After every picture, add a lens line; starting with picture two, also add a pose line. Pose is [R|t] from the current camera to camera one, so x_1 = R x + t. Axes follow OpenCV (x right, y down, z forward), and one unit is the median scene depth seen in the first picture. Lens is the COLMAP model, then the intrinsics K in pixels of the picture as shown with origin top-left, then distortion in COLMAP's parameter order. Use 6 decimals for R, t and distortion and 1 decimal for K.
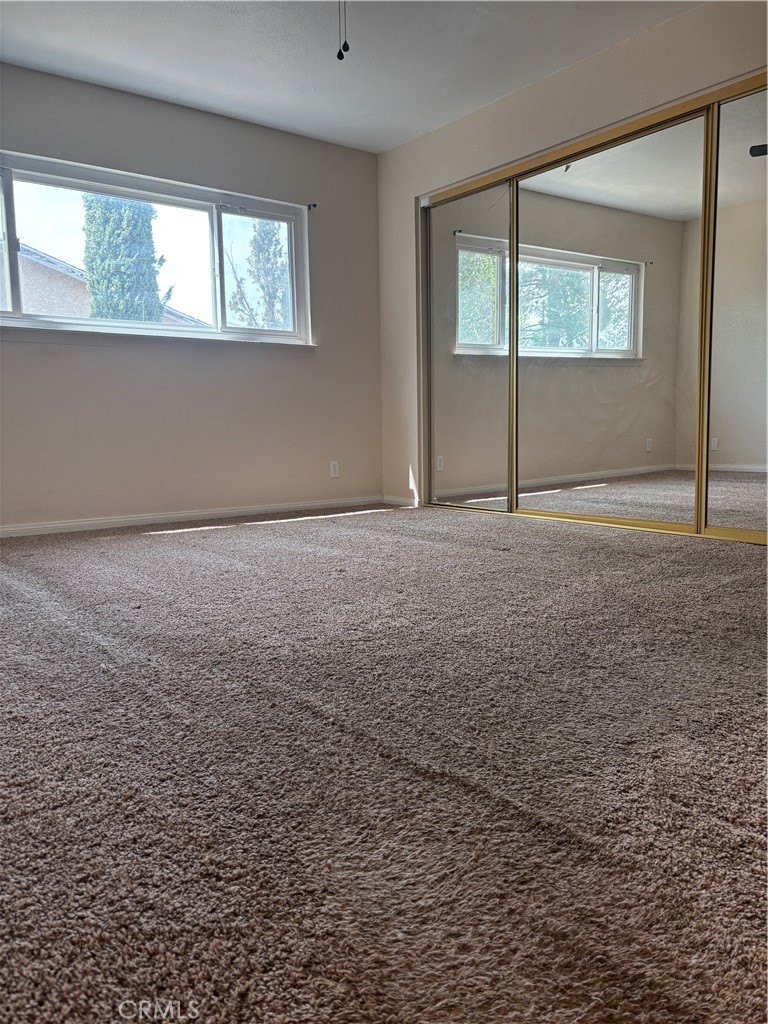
lens RADIAL K [[777.9, 0, 384.3], [0, 777.9, 514.7], [0, 0, 1]] dist [0.033614, -0.044050]
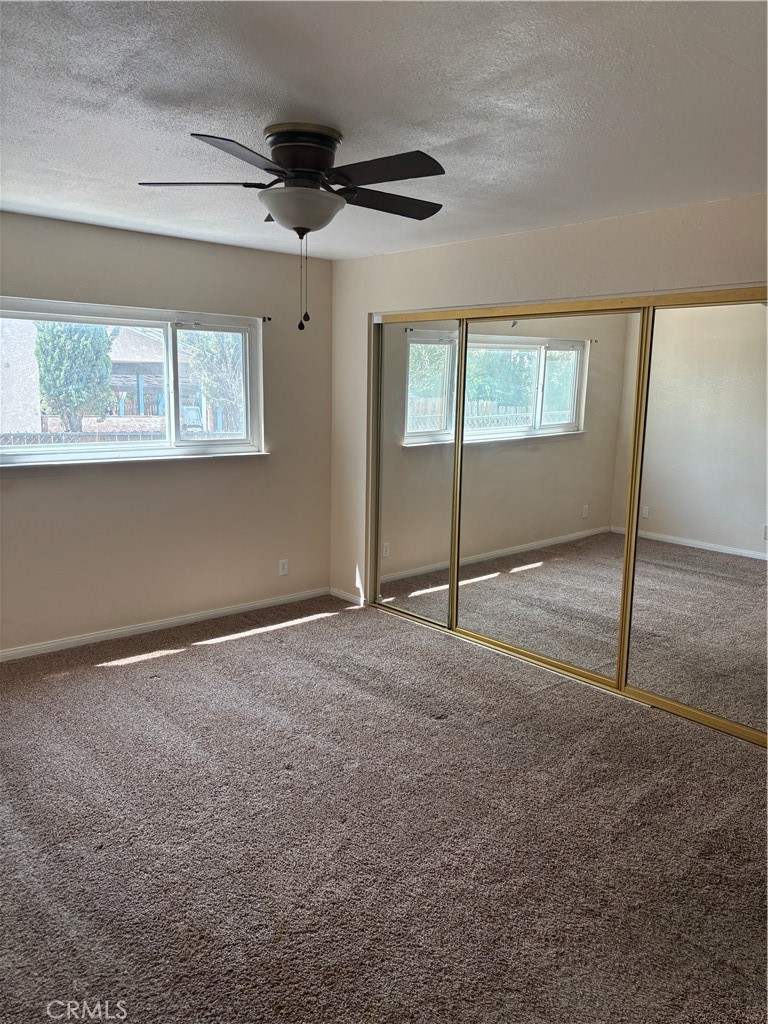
lens RADIAL K [[777.9, 0, 385.2], [0, 777.9, 510.2], [0, 0, 1]] dist [0.033614, -0.044050]
pose [[0.997049, 0.025183, 0.072522, -0.006372], [-0.029616, 0.997716, 0.060715, -0.200550], [-0.070827, -0.062683, 0.995517, -0.034426]]
